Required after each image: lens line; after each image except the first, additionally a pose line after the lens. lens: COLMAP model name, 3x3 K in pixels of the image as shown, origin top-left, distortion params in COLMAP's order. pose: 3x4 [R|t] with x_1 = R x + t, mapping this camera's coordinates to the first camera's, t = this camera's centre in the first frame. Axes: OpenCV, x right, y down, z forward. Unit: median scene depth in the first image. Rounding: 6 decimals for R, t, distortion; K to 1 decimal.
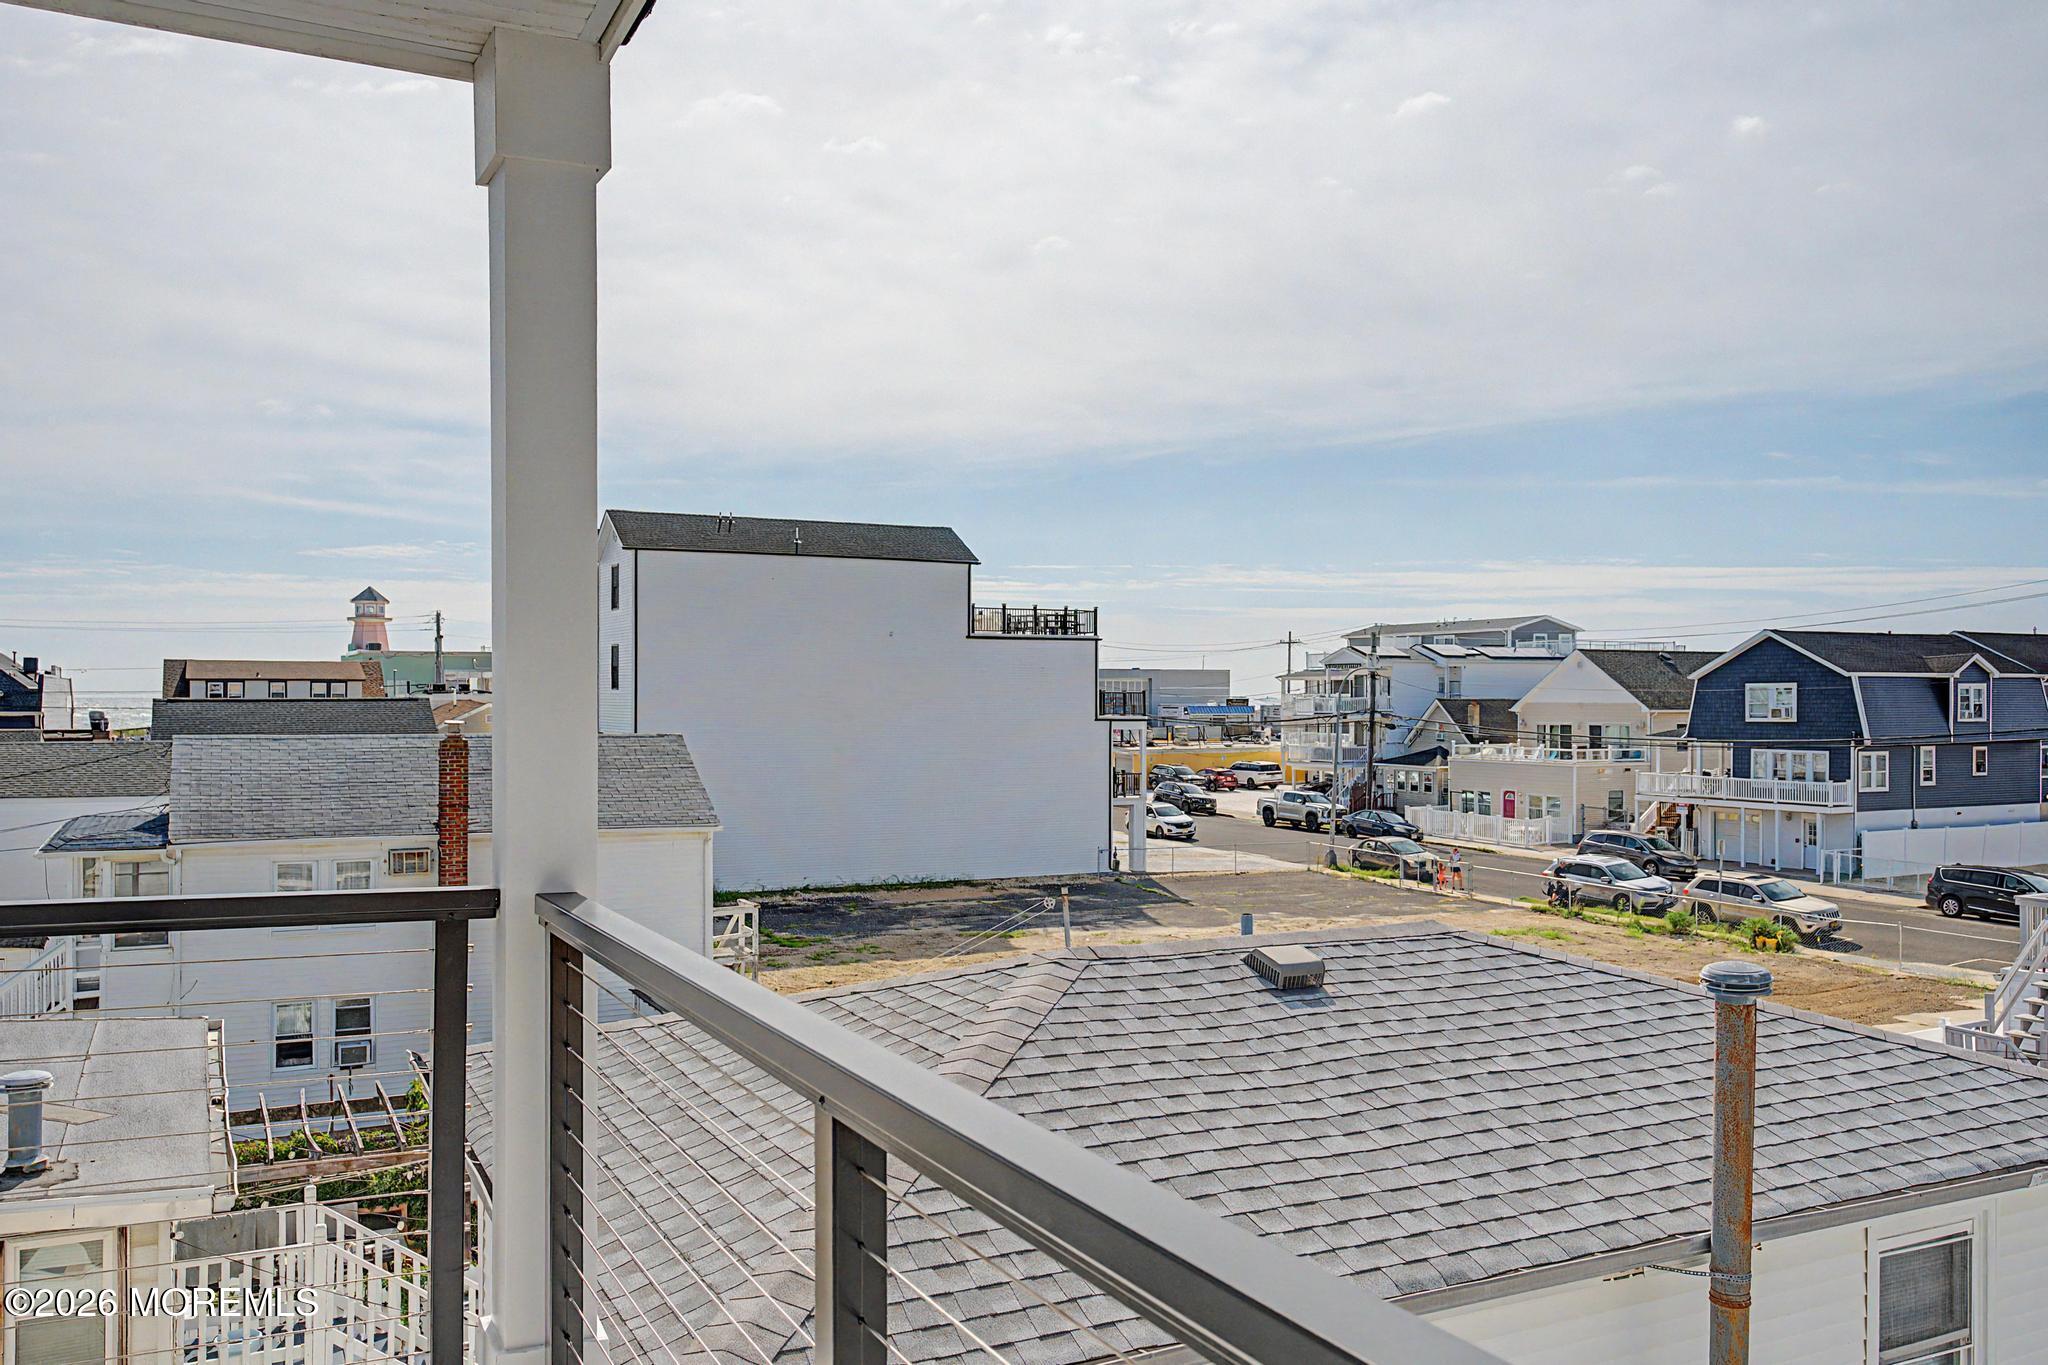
lens RADIAL K [[1627.2, 0, 1026.7], [0, 1627.2, 693.2], [0, 0, 1]] dist [0.006530, 0.006026]
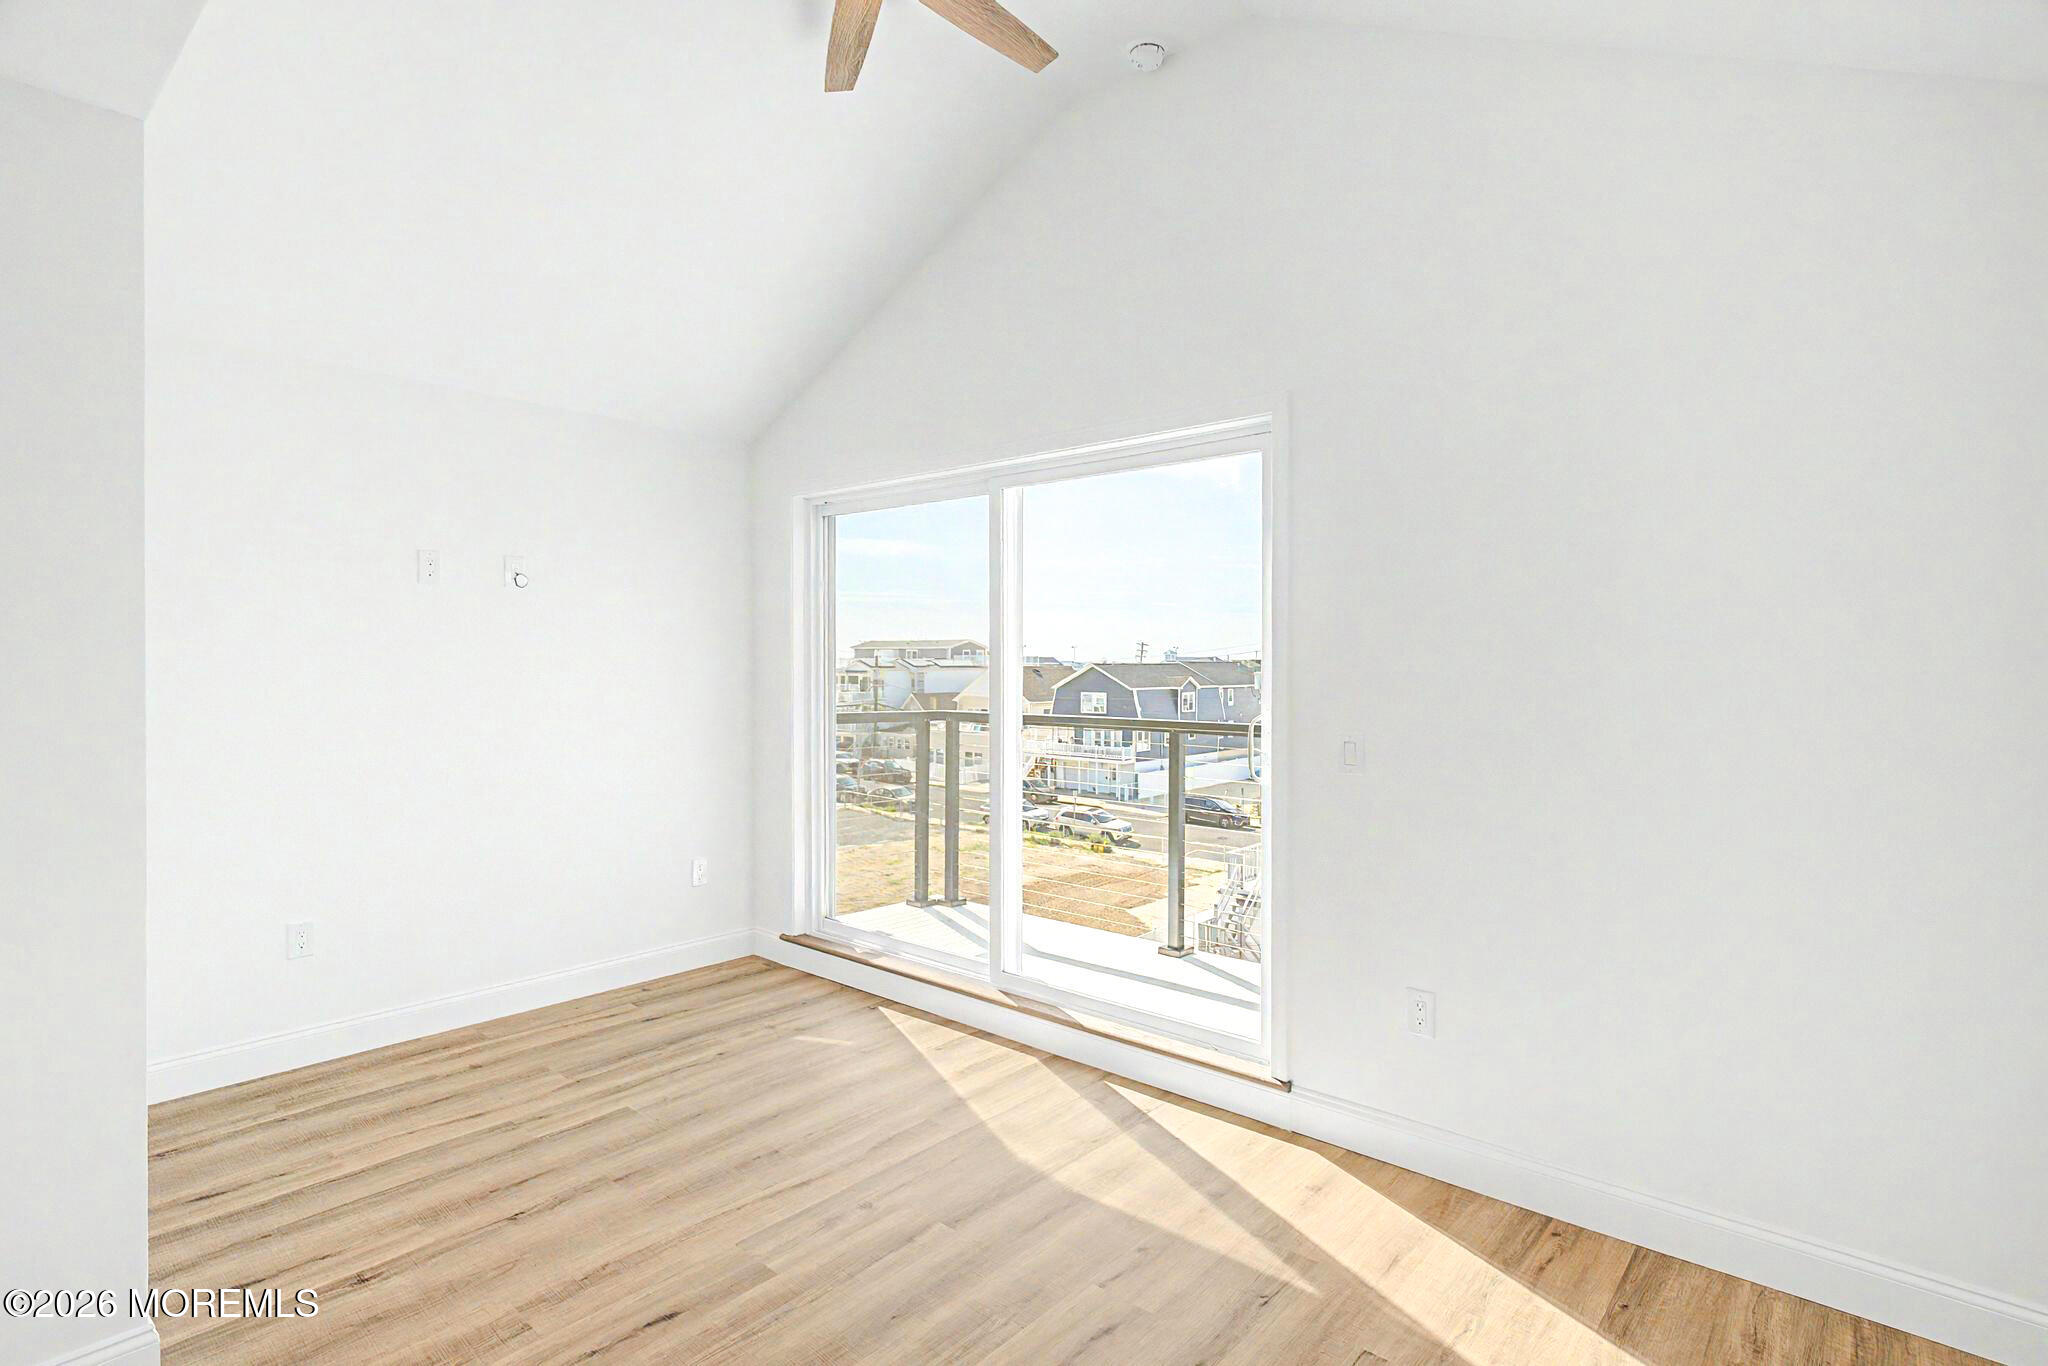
lens RADIAL K [[1008.5, 0, 1028.1], [0, 1008.5, 679.2], [0, 0, 1]] dist [-0.002217, 0.003718]
pose [[0.929414, -0.004833, 0.369007, -0.033472], [-0.000518, 0.999896, 0.014401, -0.038187], [-0.369038, -0.013576, 0.929315, -0.032644]]
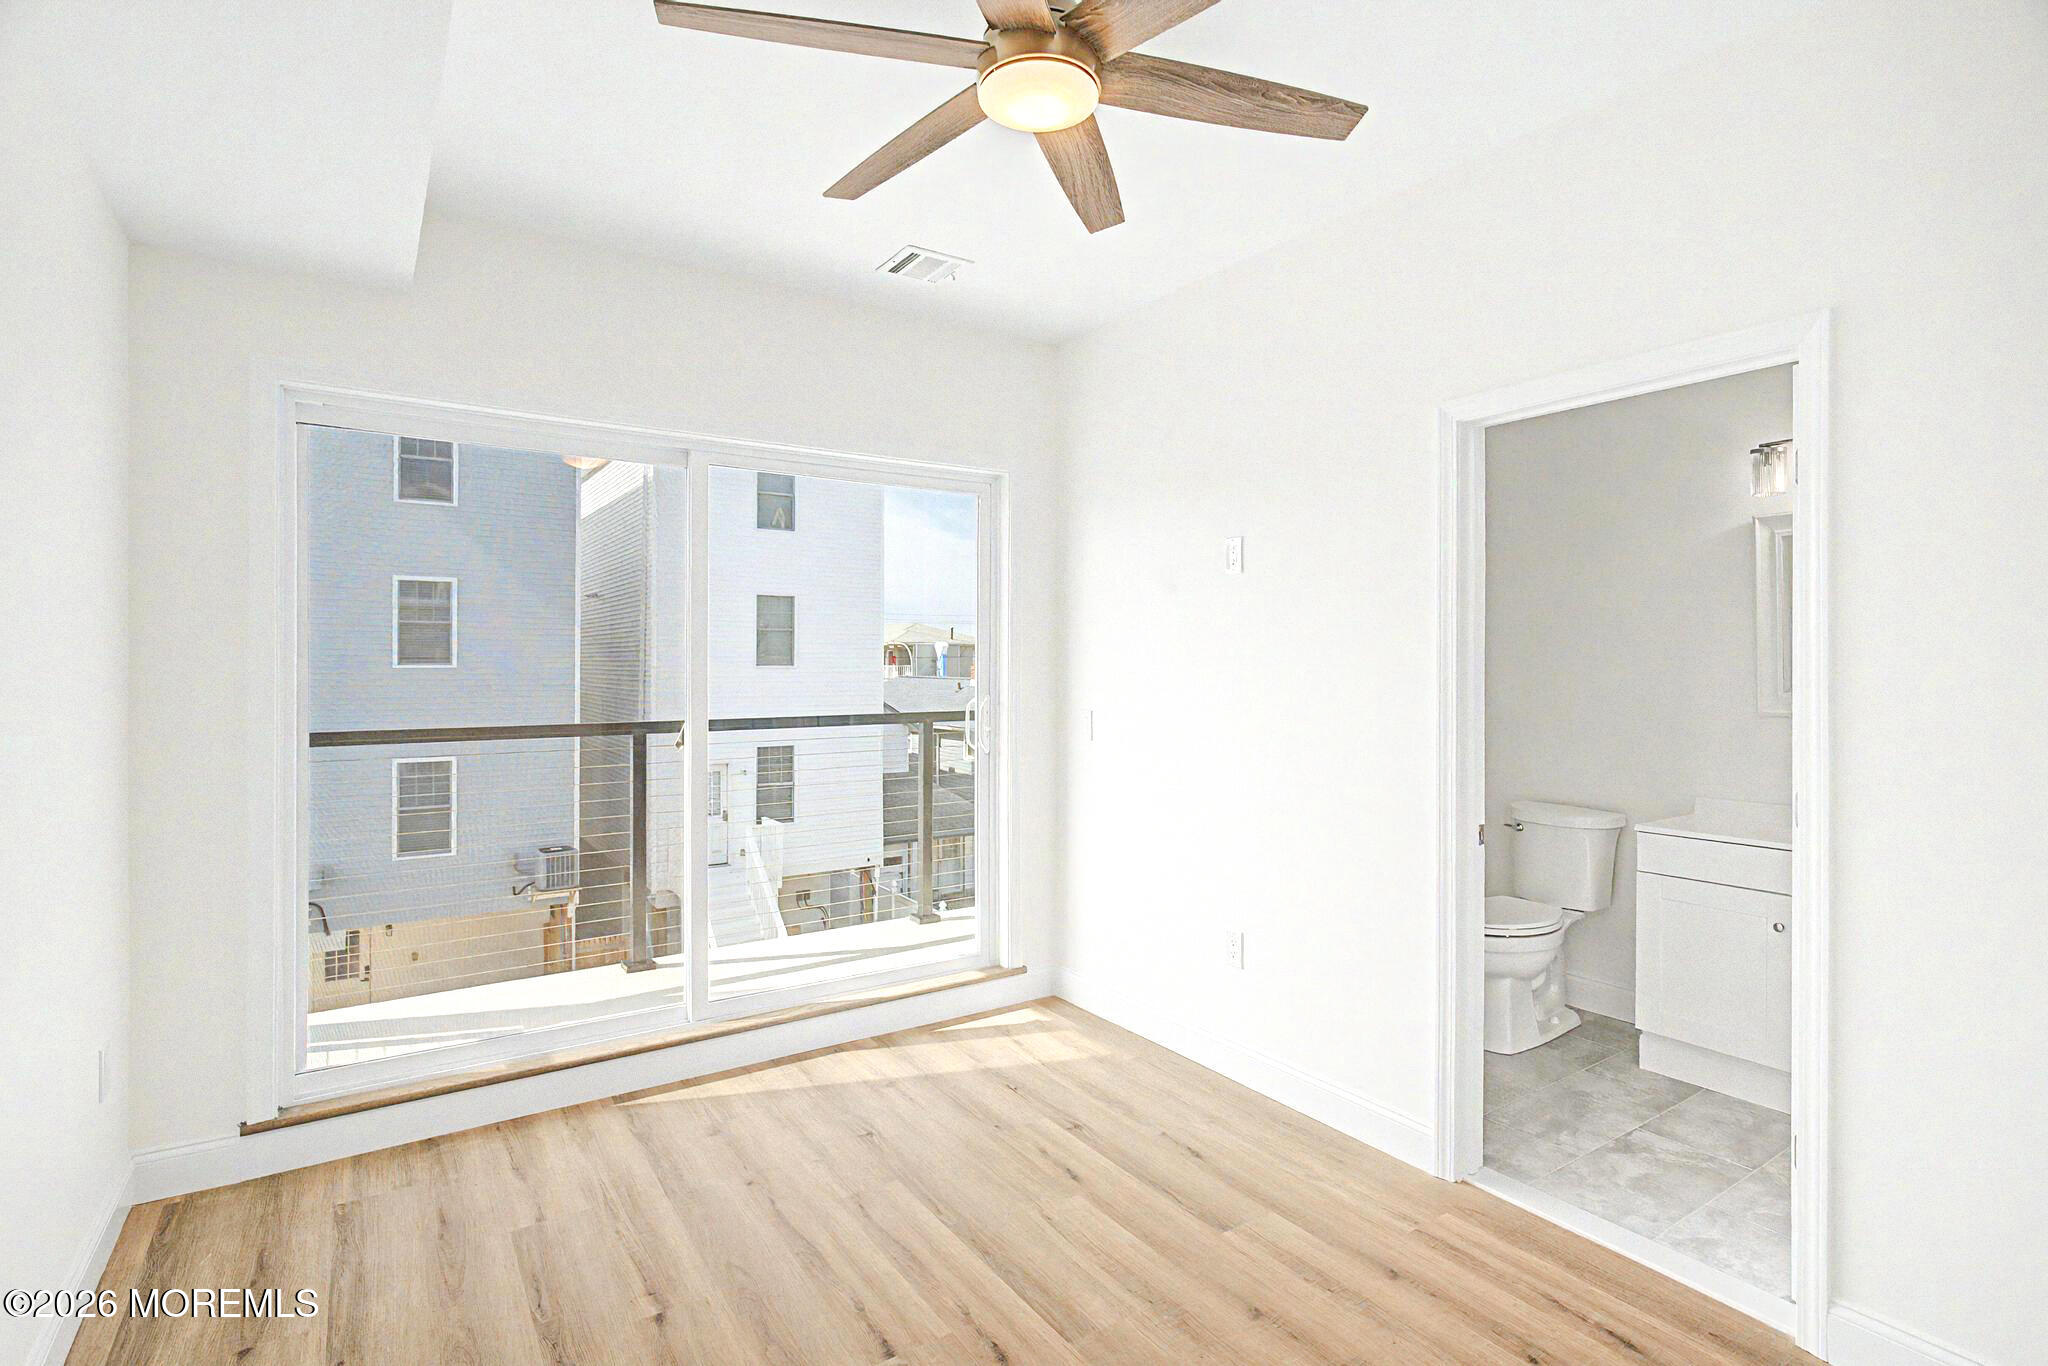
lens RADIAL K [[1008.5, 0, 1064.9], [0, 1008.5, 665.2], [0, 0, 1]] dist [-0.002217, 0.003718]
pose [[-0.119862, -0.029714, 0.992346, -0.844049], [-0.013970, 0.999504, 0.028240, -0.078861], [-0.992692, -0.010478, -0.120218, 0.984339]]
